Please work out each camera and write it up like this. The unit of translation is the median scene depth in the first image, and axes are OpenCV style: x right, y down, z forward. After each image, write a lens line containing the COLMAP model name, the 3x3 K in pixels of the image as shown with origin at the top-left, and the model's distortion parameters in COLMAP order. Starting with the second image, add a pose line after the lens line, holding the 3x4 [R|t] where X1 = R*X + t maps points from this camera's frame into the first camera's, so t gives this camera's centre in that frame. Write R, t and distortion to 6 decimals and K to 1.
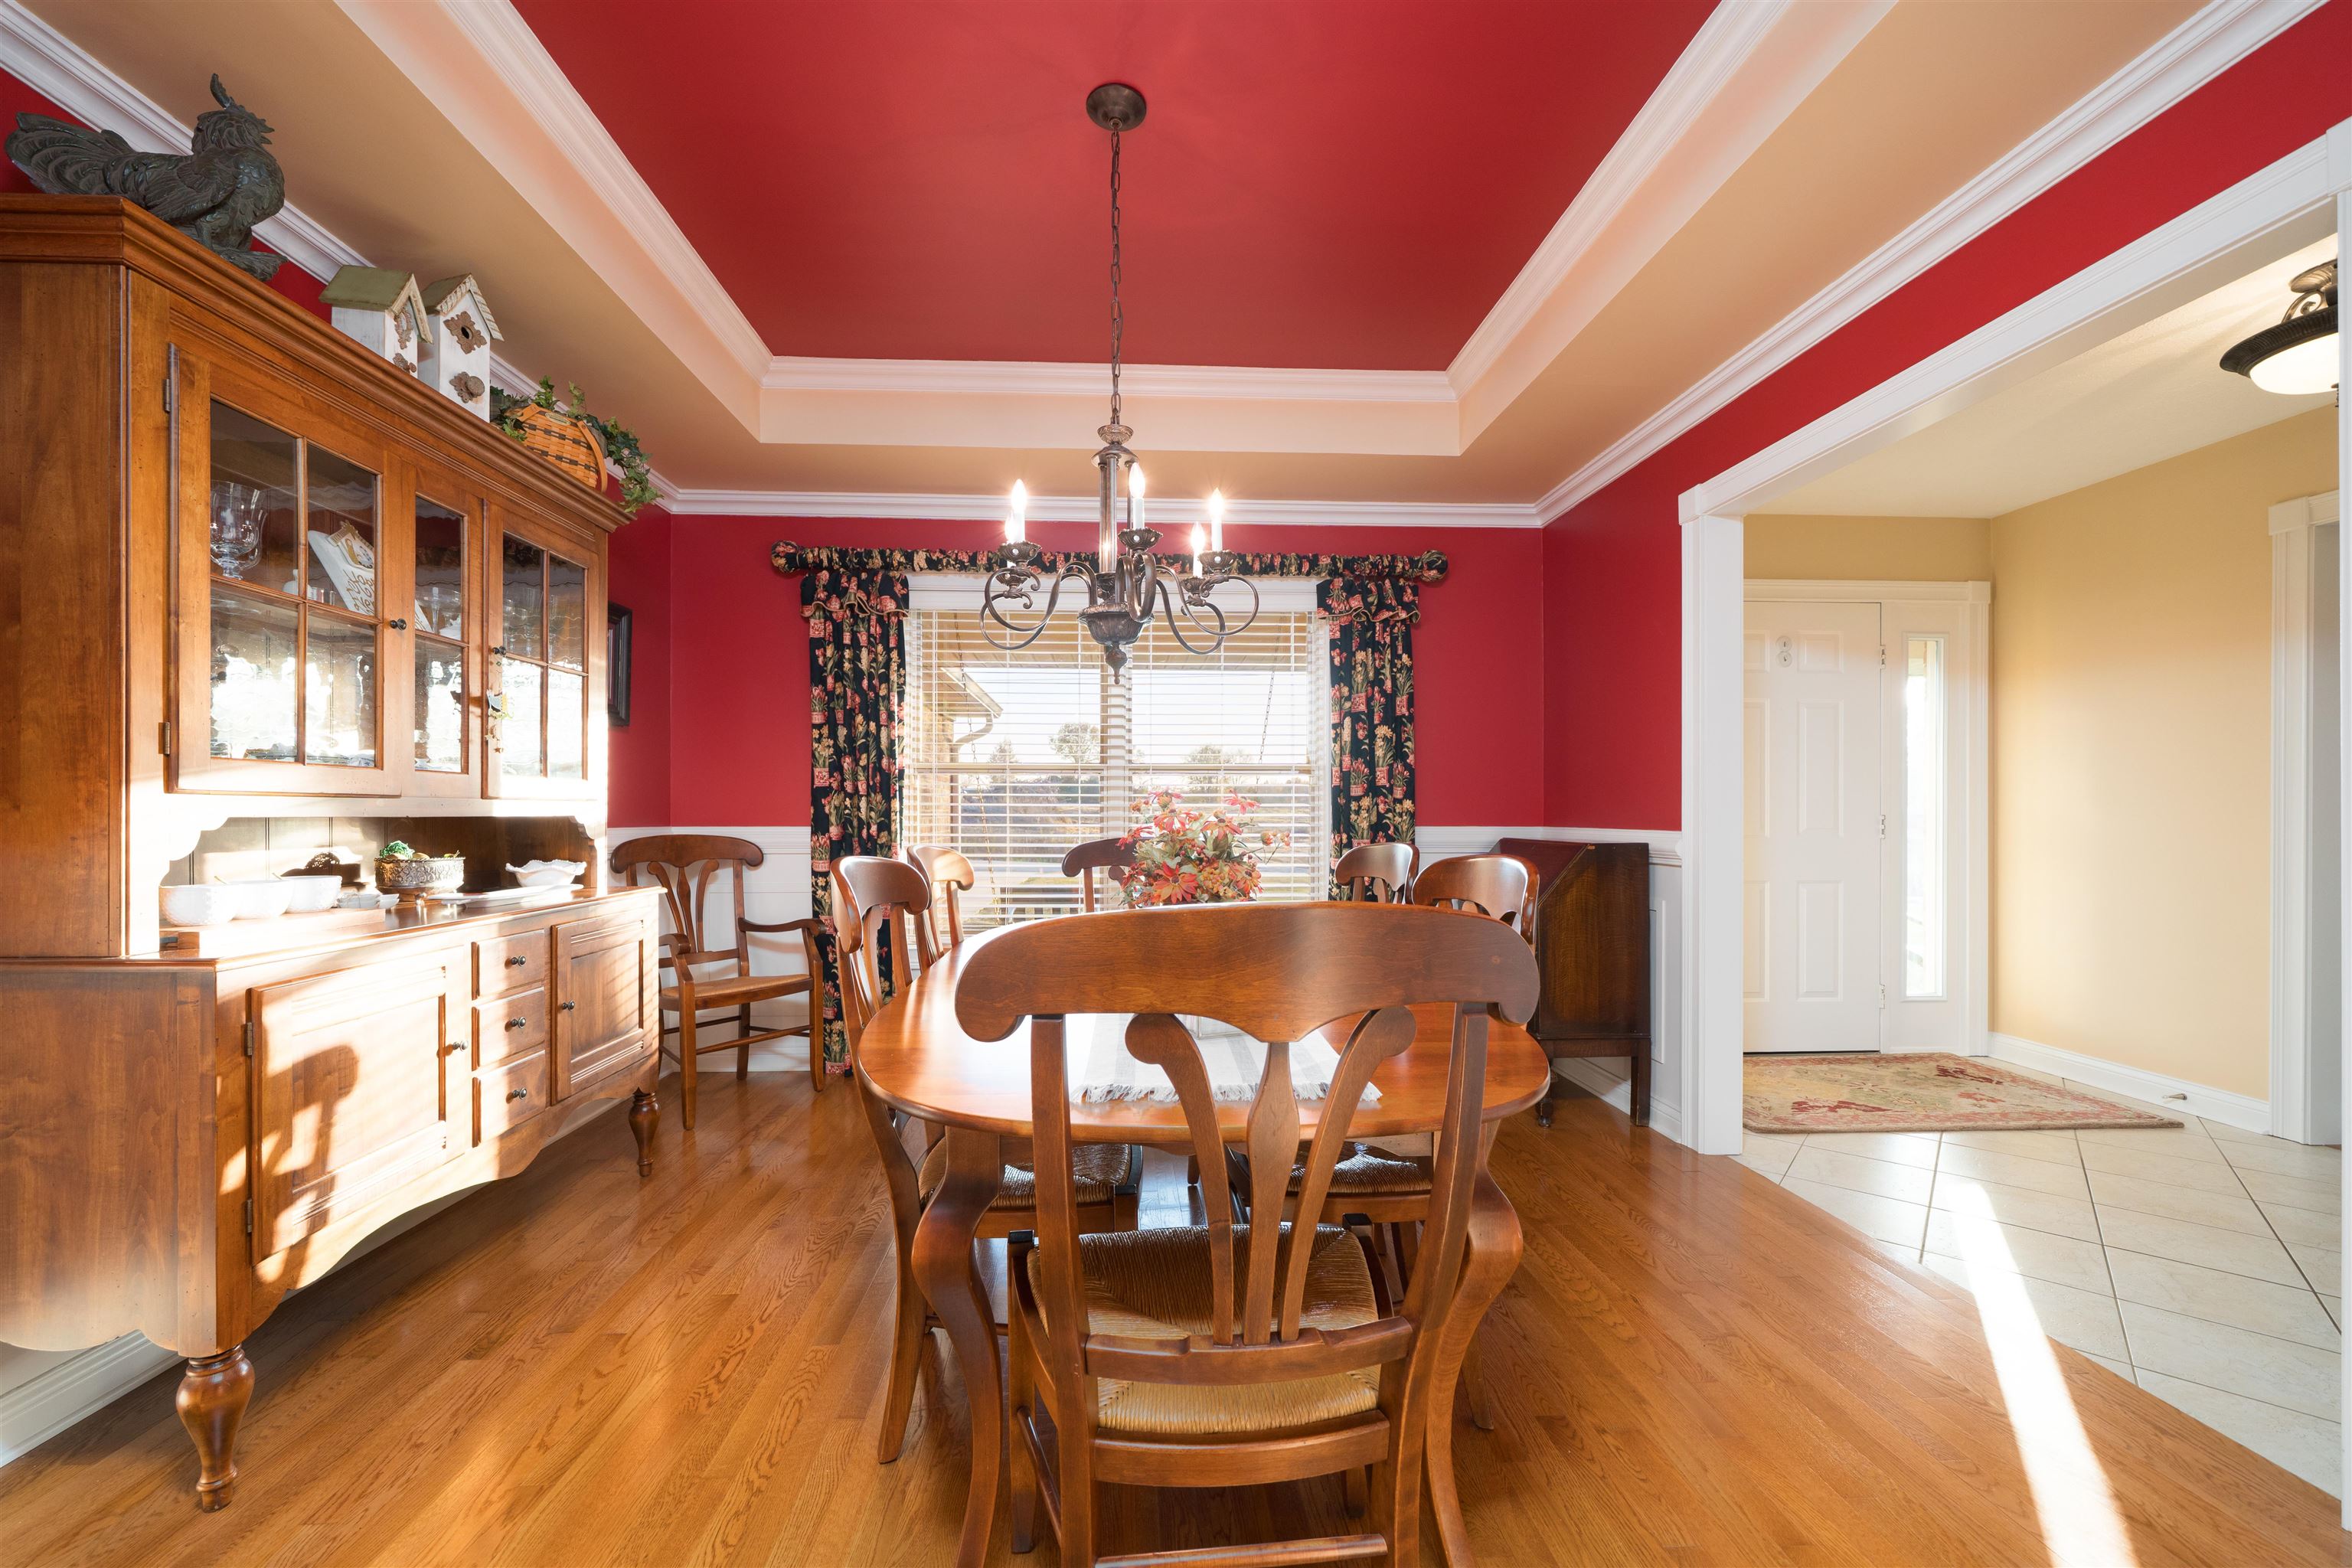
lens RADIAL K [[911.3, 0, 1149.4], [0, 911.3, 815.2], [0, 0, 1]] dist [0.000870, 0.000086]
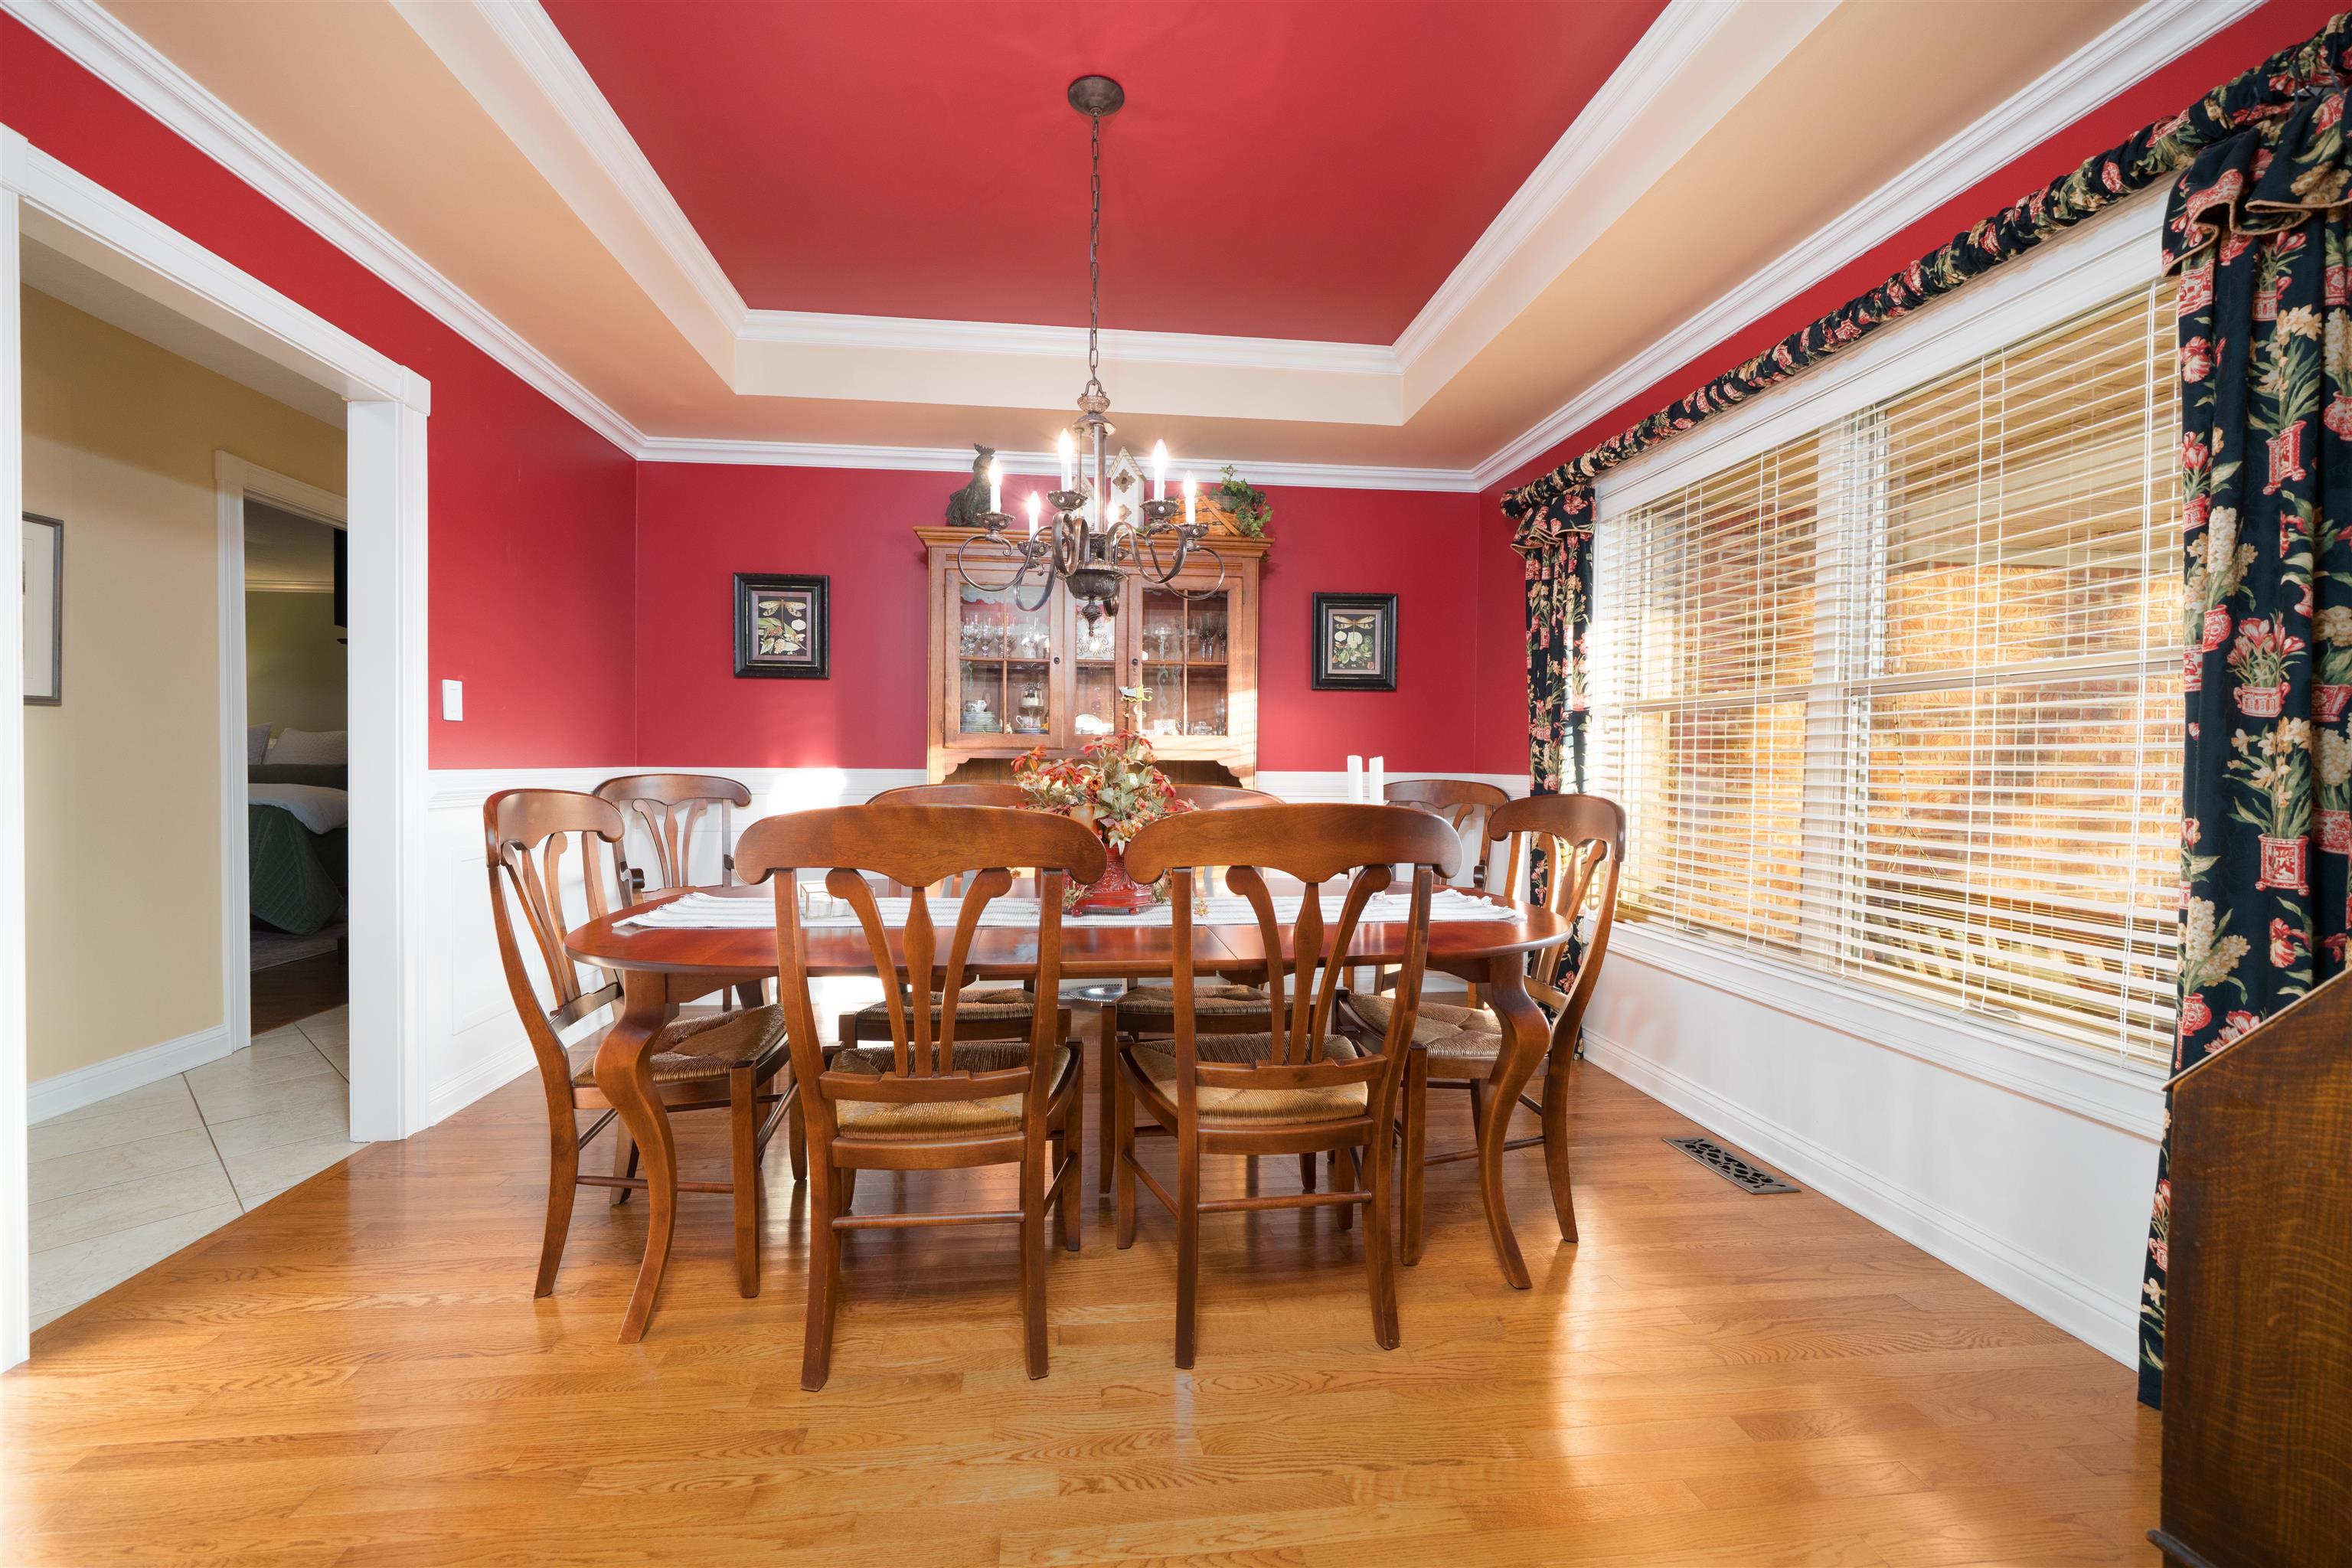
lens RADIAL K [[911.3, 0, 1165.2], [0, 911.3, 772.4], [0, 0, 1]] dist [0.000870, 0.000086]
pose [[0.074155, 0.013492, -0.997155, 0.561019], [-0.011680, 0.999852, 0.012660, 0.001580], [0.997178, 0.010708, 0.074301, 0.538702]]
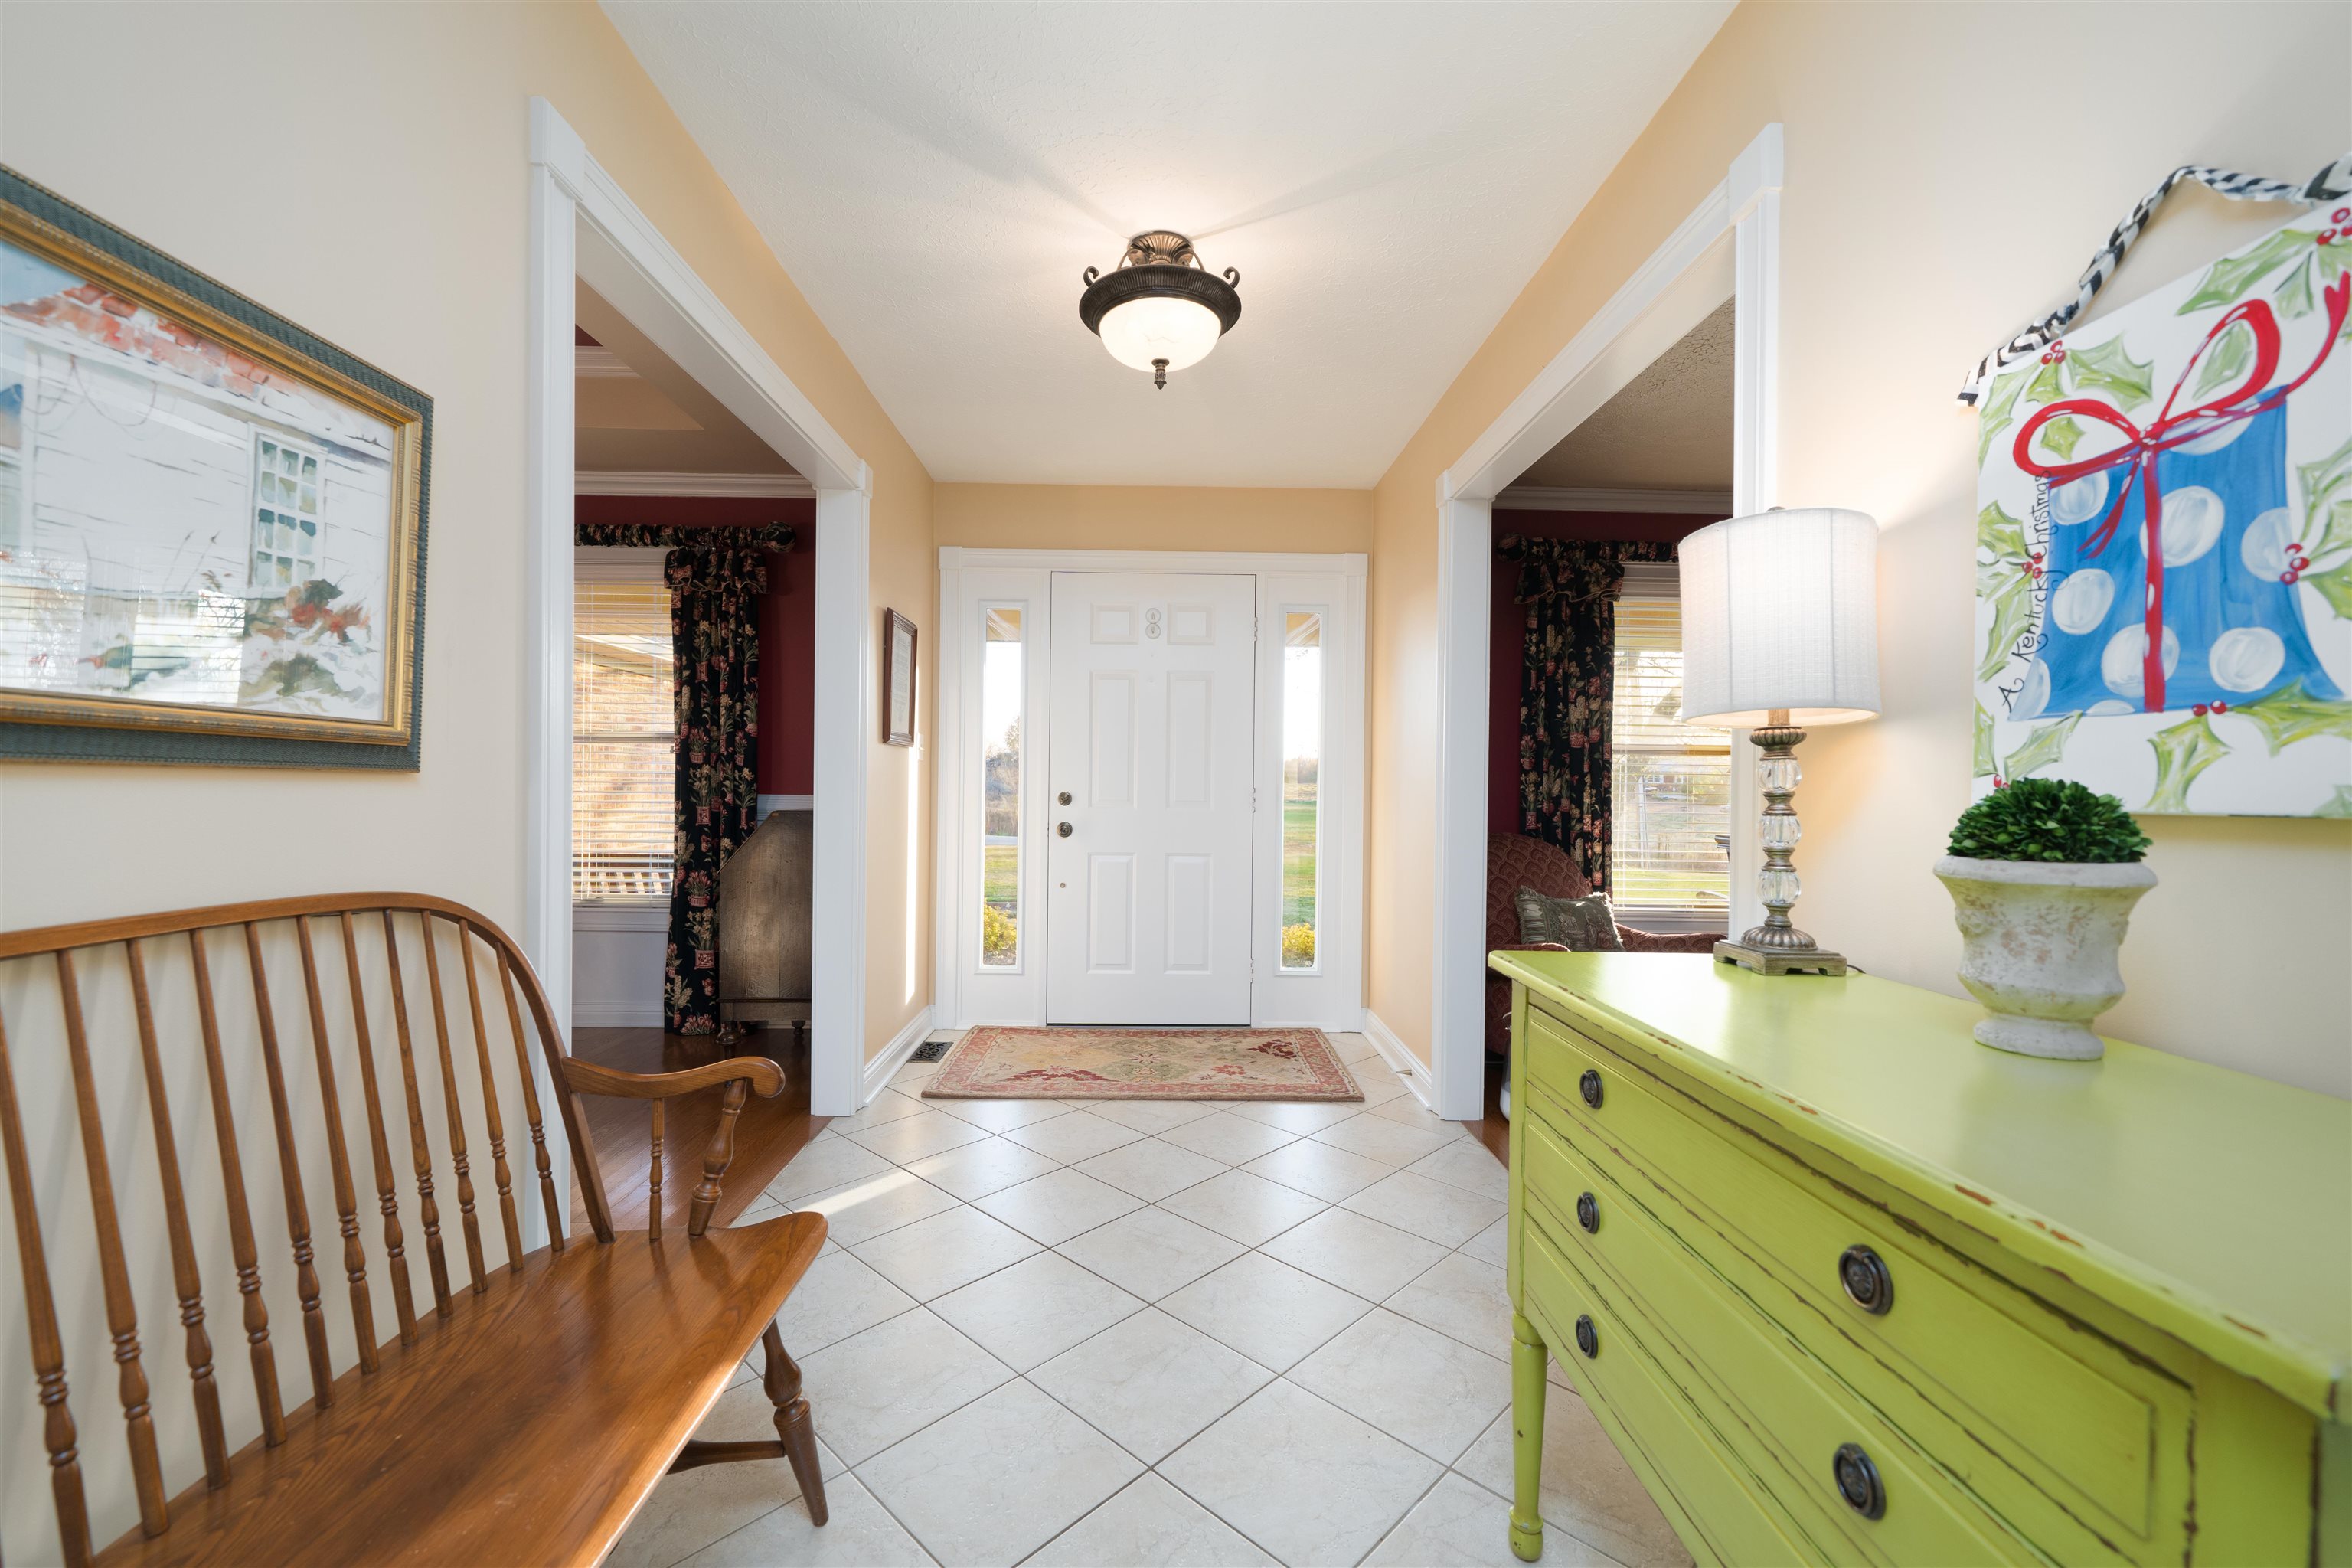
lens RADIAL K [[949.0, 0, 1168.0], [0, 949.0, 786.1], [0, 0, 1]] dist [-0.000945, -0.000024]
pose [[0.999540, 0.010484, -0.028458, 0.784716], [-0.010348, 0.999934, 0.004922, -0.006666], [0.028508, -0.004625, 0.999583, -0.041133]]
